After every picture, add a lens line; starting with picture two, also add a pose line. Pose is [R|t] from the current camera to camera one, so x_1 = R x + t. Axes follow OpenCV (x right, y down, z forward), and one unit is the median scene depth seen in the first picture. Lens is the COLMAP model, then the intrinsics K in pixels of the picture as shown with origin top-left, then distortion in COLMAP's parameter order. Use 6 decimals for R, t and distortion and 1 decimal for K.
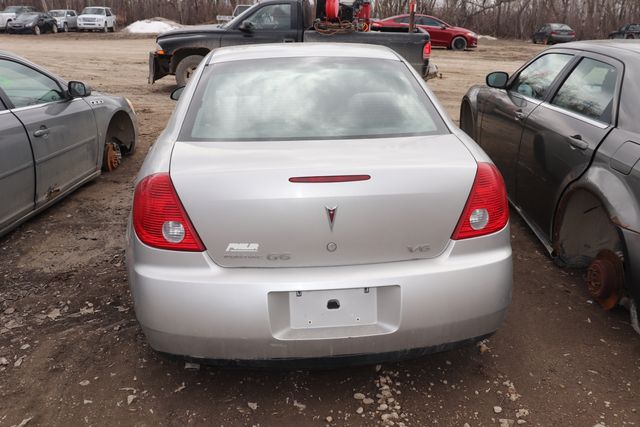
lens RADIAL K [[582.4, 0, 320.0], [0, 582.4, 217.1], [0, 0, 1]] dist [-0.067357, 0.079836]
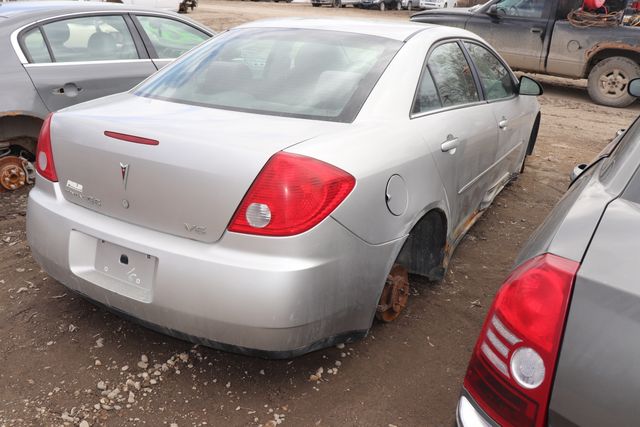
lens RADIAL K [[582.4, 0, 317.7], [0, 582.4, 211.4], [0, 0, 1]] dist [-0.067357, 0.079836]
pose [[0.808702, 0.241197, -0.536493, 0.224711], [-0.233686, 0.968740, 0.083273, -0.027085], [0.539807, 0.058028, 0.839786, 0.082395]]
